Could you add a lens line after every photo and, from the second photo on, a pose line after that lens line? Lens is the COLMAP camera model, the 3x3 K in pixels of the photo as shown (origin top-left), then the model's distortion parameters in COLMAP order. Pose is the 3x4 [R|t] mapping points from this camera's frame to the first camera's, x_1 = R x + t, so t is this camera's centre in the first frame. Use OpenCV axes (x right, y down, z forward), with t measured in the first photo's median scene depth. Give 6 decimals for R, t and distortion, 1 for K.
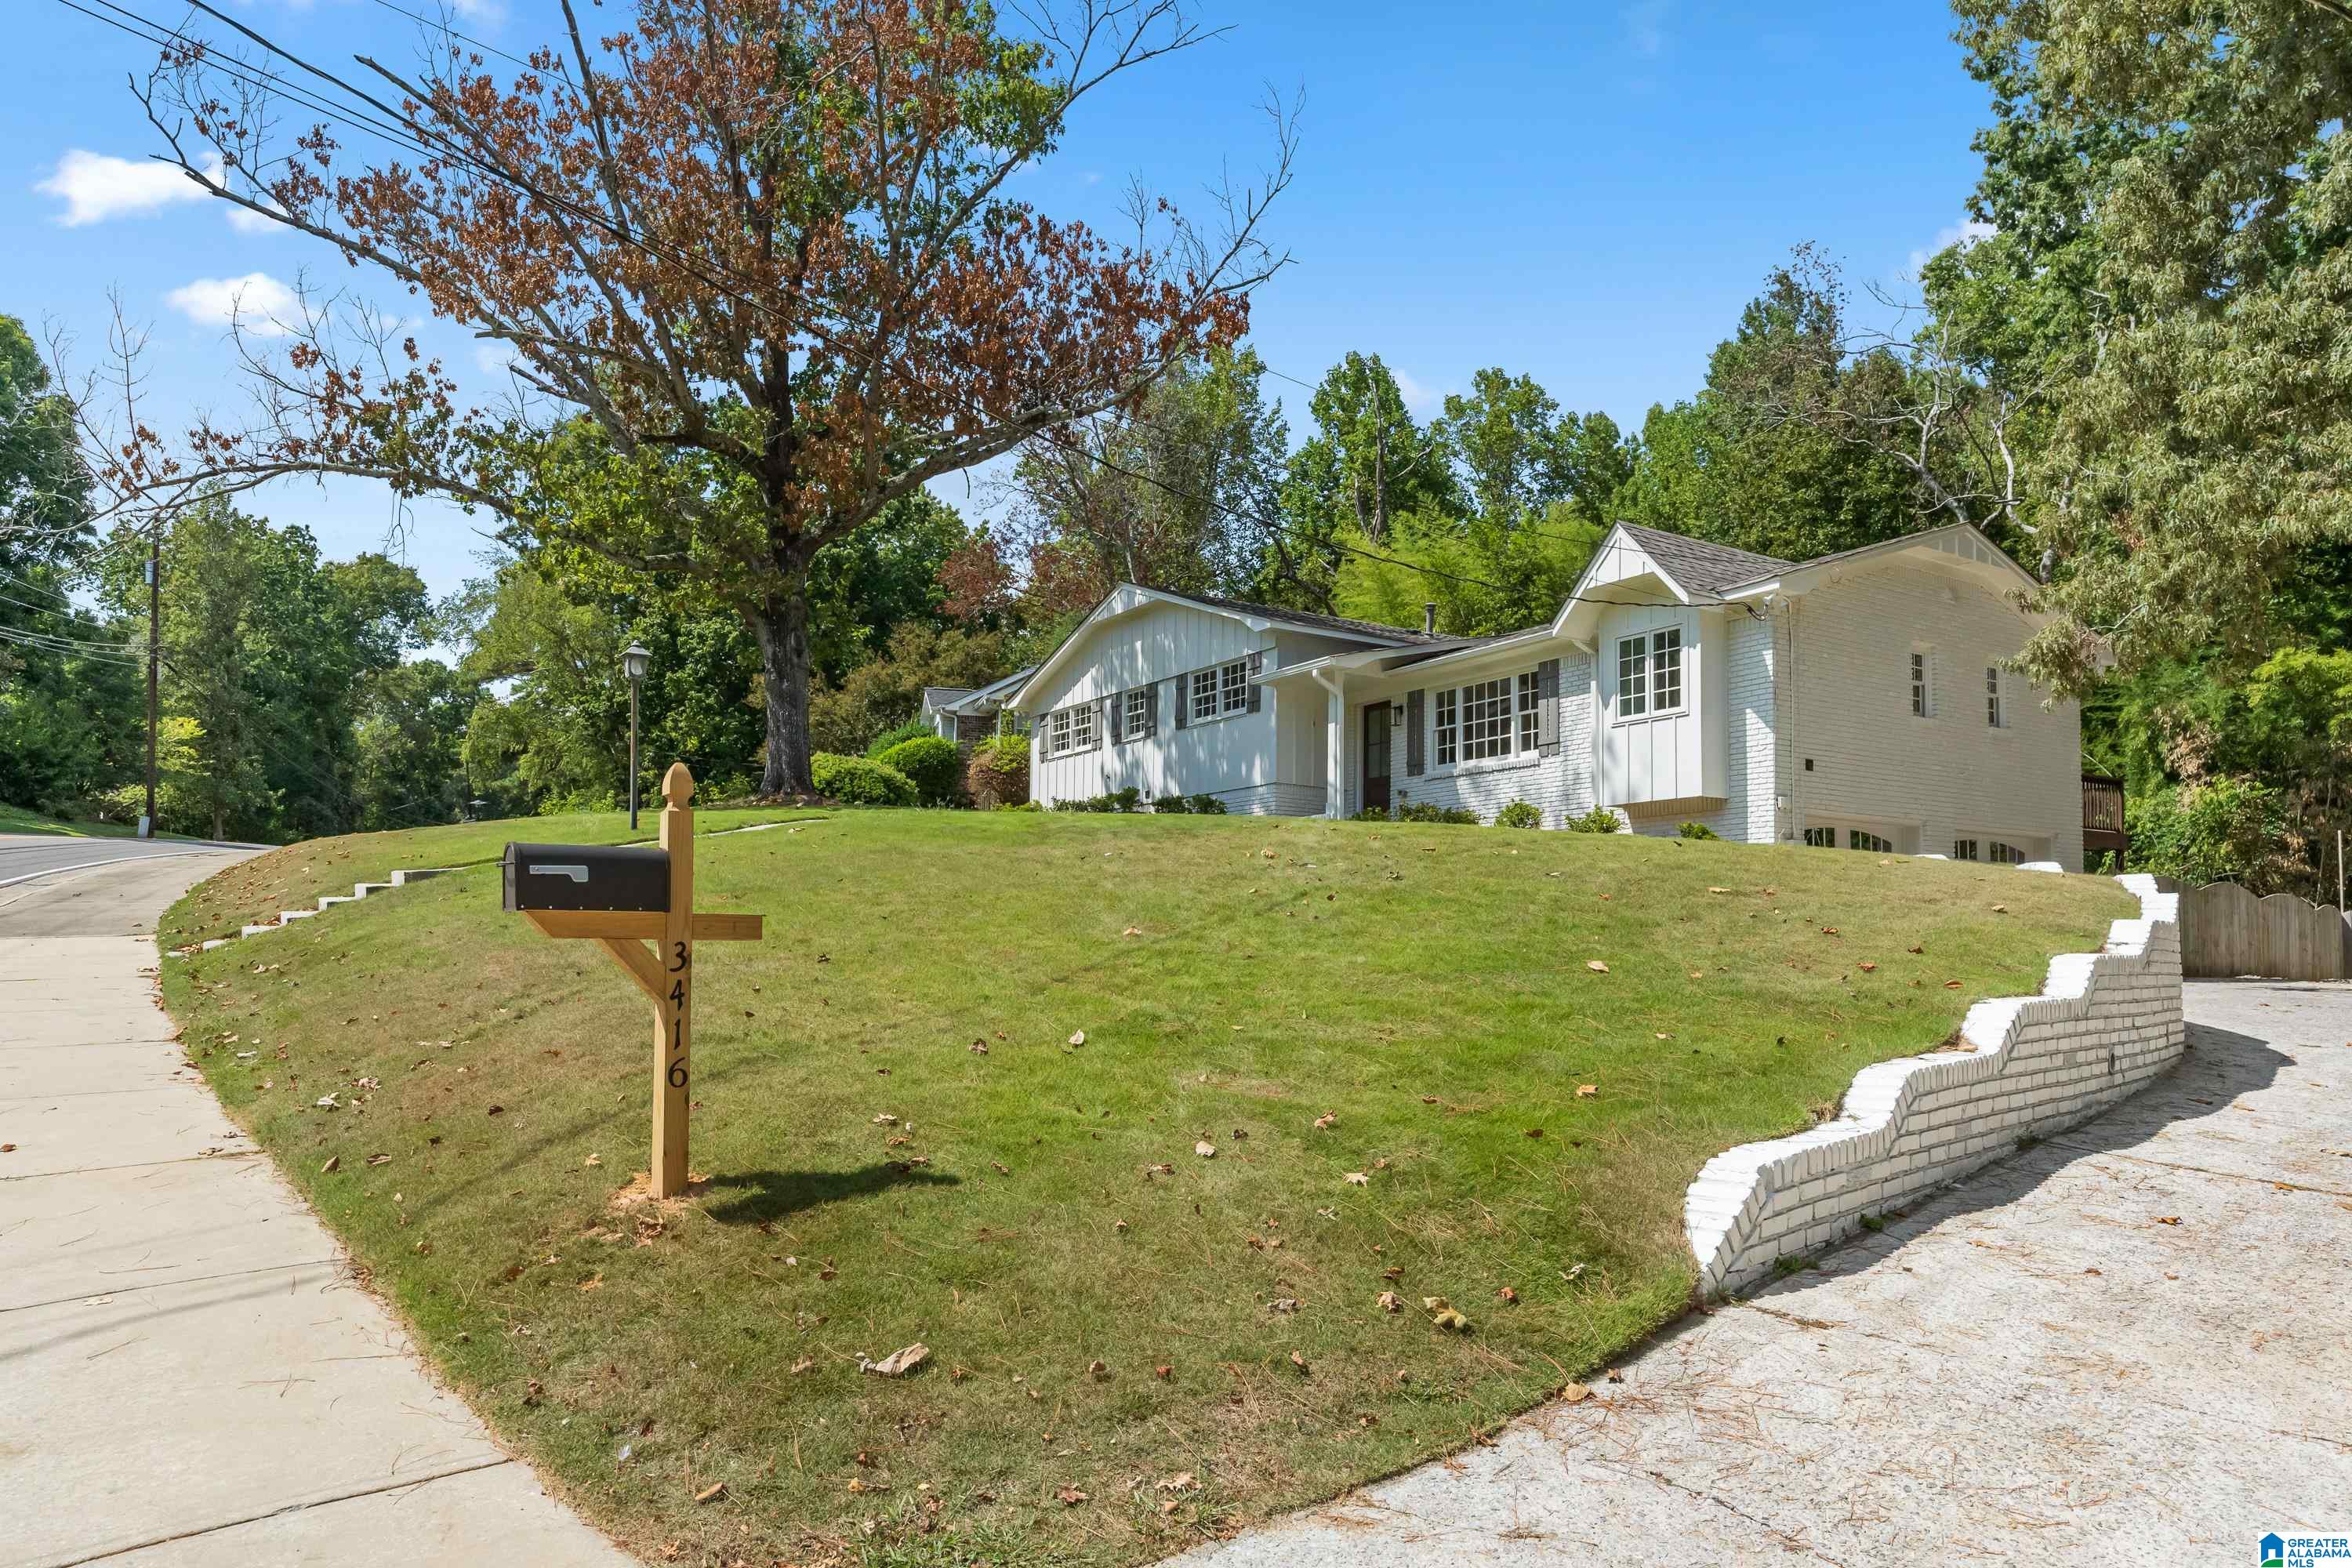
lens RADIAL K [[1533.0, 0, 1176.2], [0, 1533.0, 905.7], [0, 0, 1]] dist [-0.001676, 0.000173]
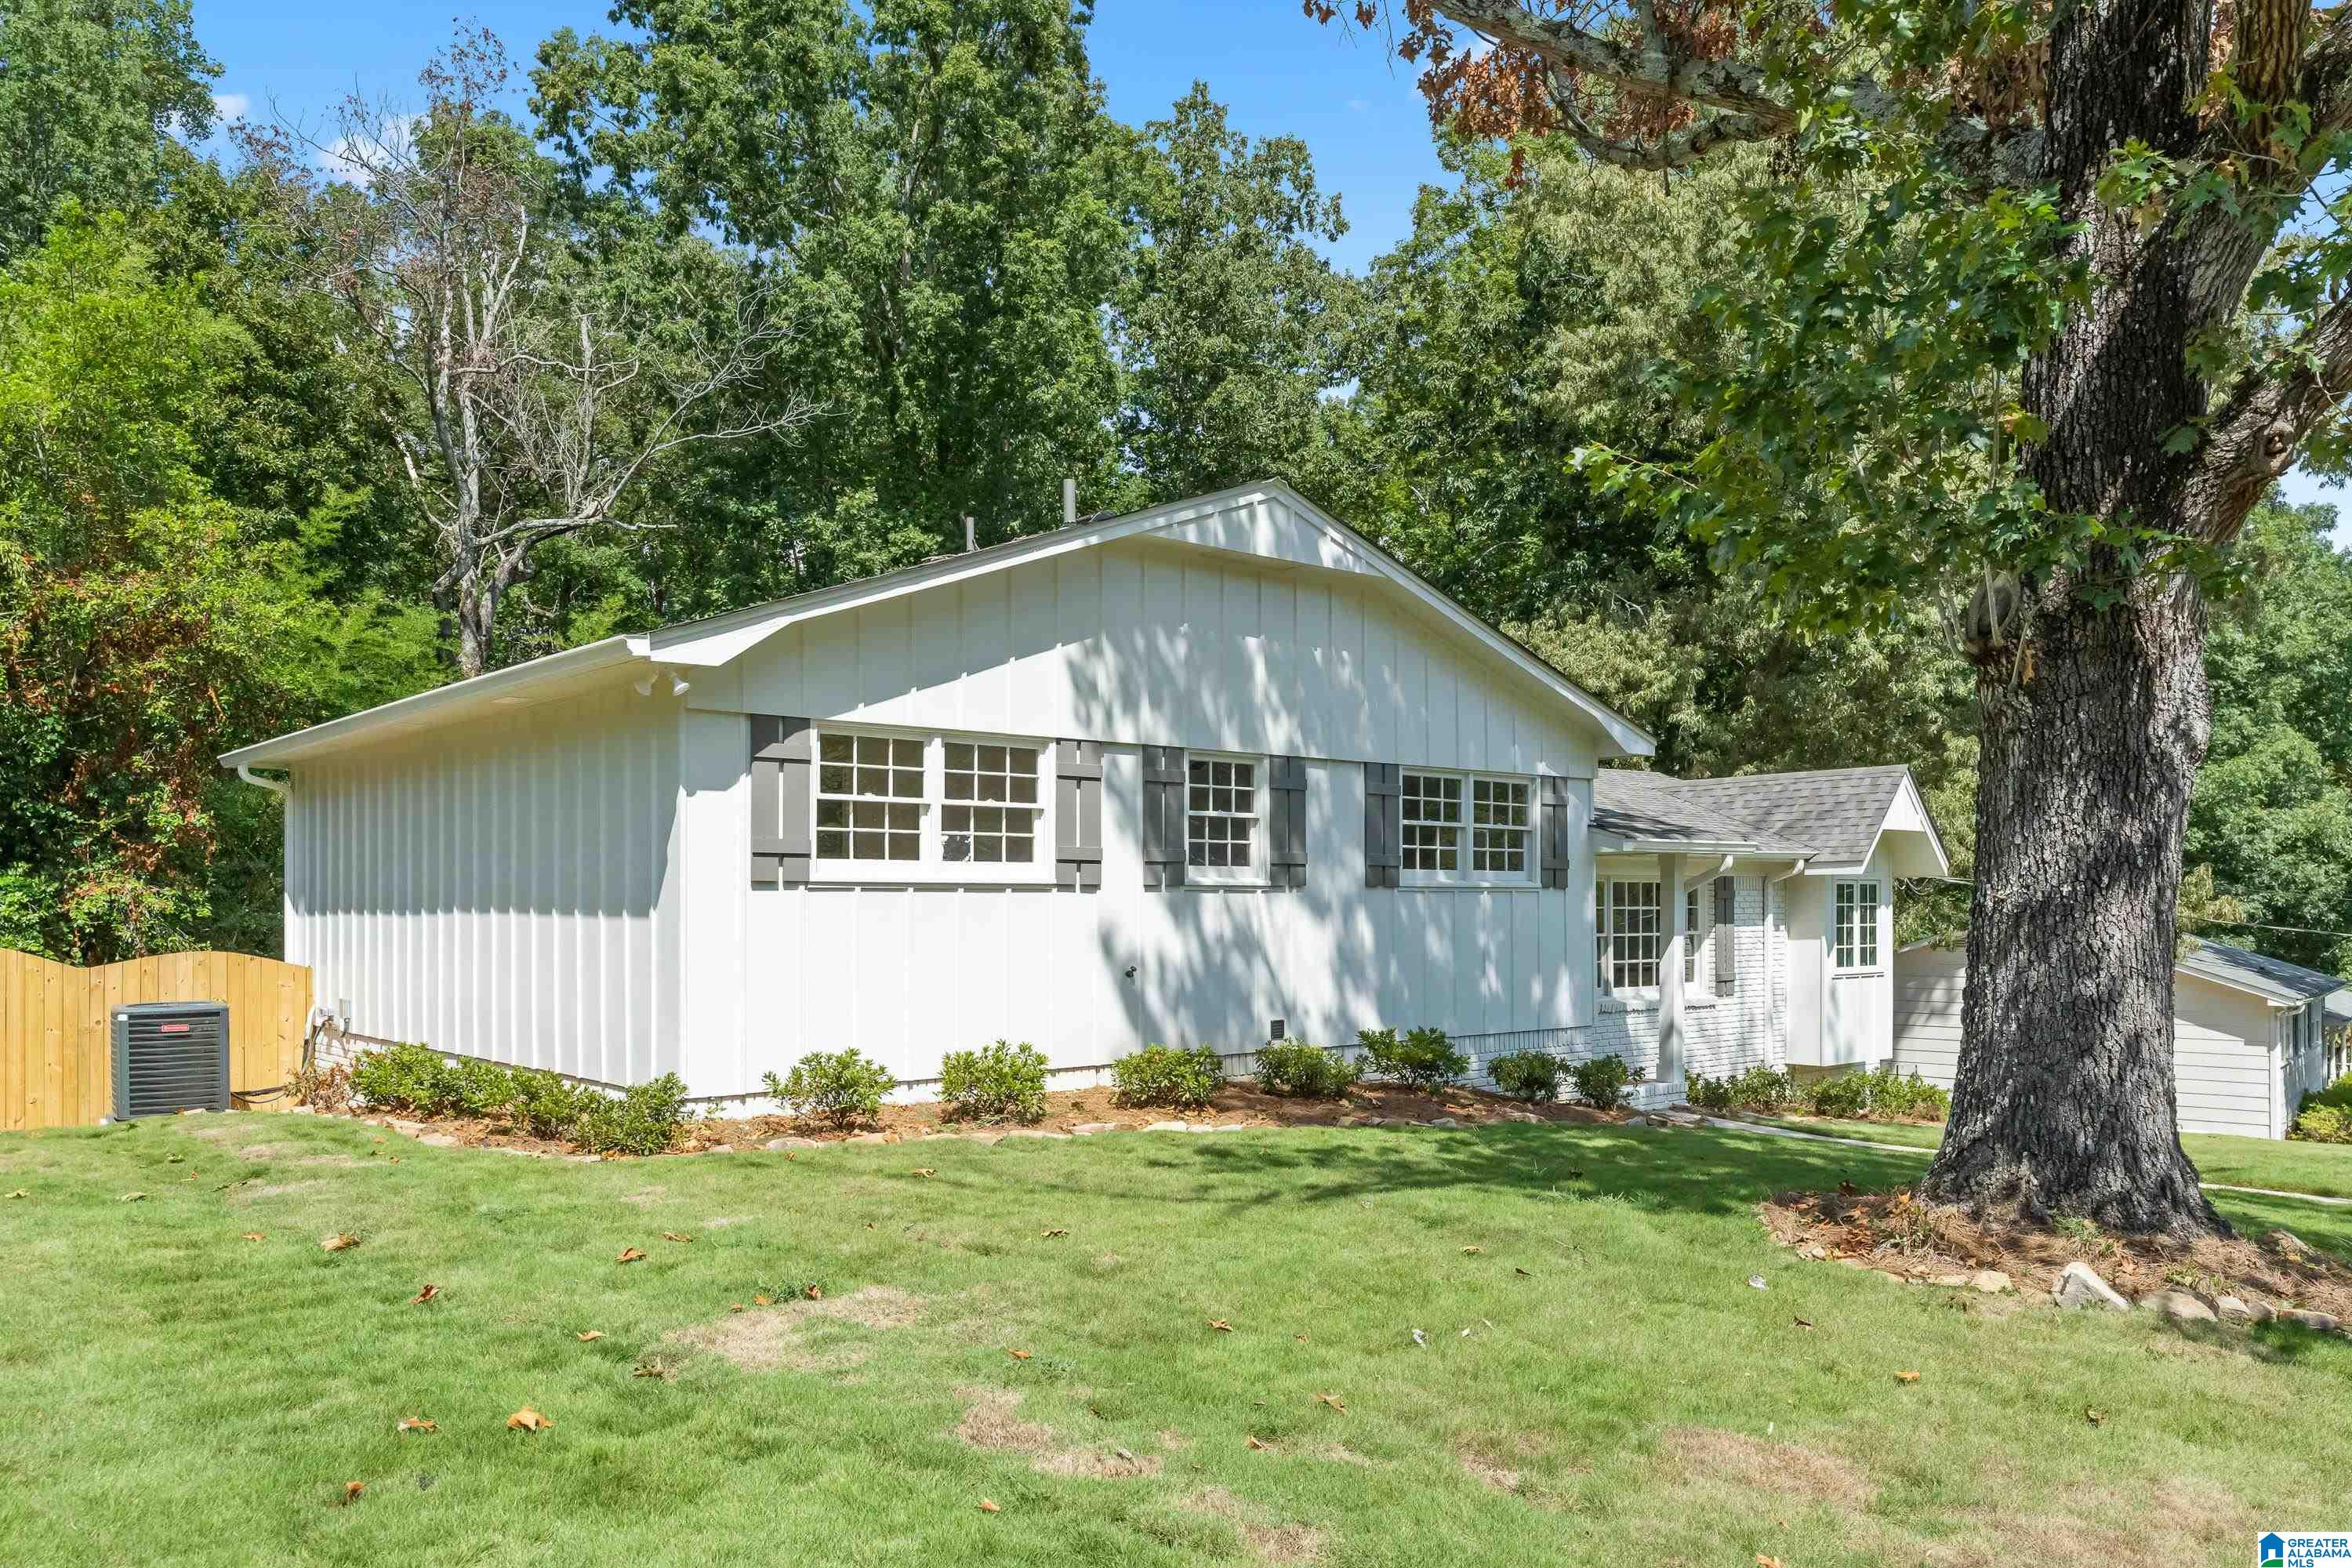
lens RADIAL K [[1693.4, 0, 1178.1], [0, 1693.4, 910.0], [0, 0, 1]] dist [0.001545, 0.000263]
pose [[-0.144140, -0.011963, 0.989485, -0.495923], [-0.038955, 0.999220, 0.006406, -0.114318], [-0.988790, -0.037622, -0.144494, 1.179394]]
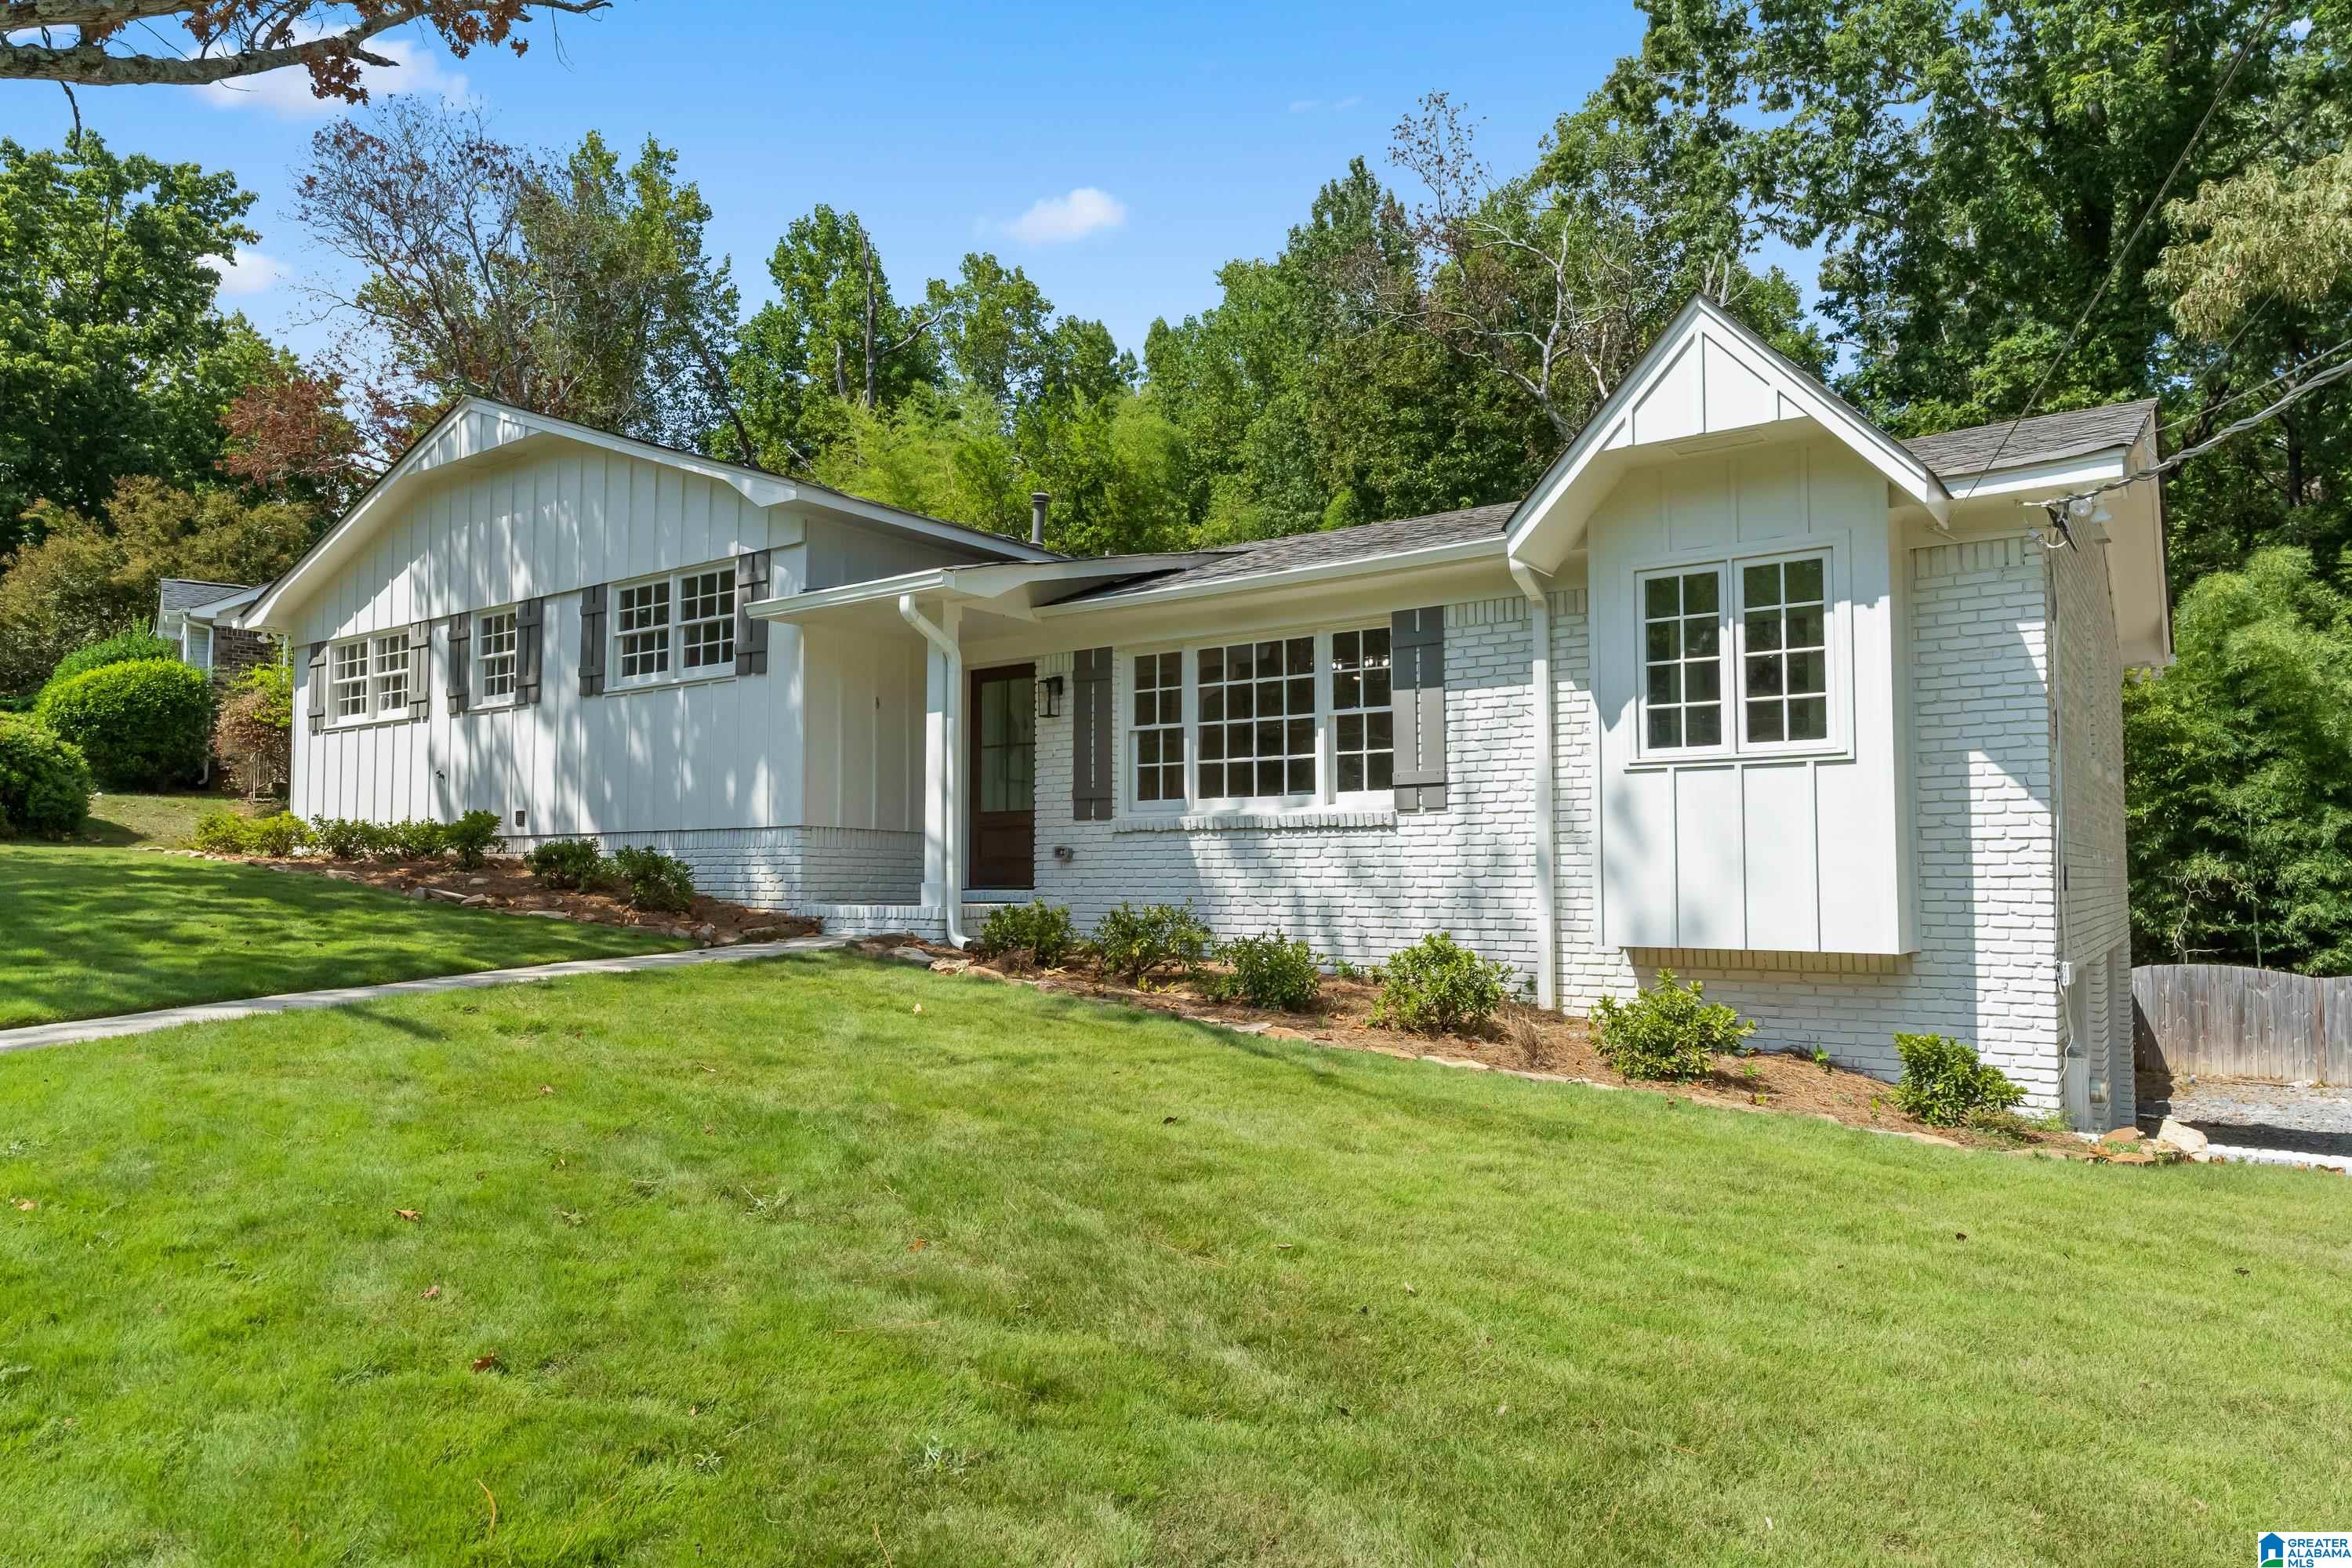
lens RADIAL K [[1473.7, 0, 1167.9], [0, 1473.7, 815.2], [0, 0, 1]] dist [-0.004829, 0.000296]
pose [[0.931016, 0.007058, 0.364909, 0.003228], [-0.005595, 0.999972, -0.005067, -0.077832], [-0.364935, 0.002675, 0.931029, 0.503352]]
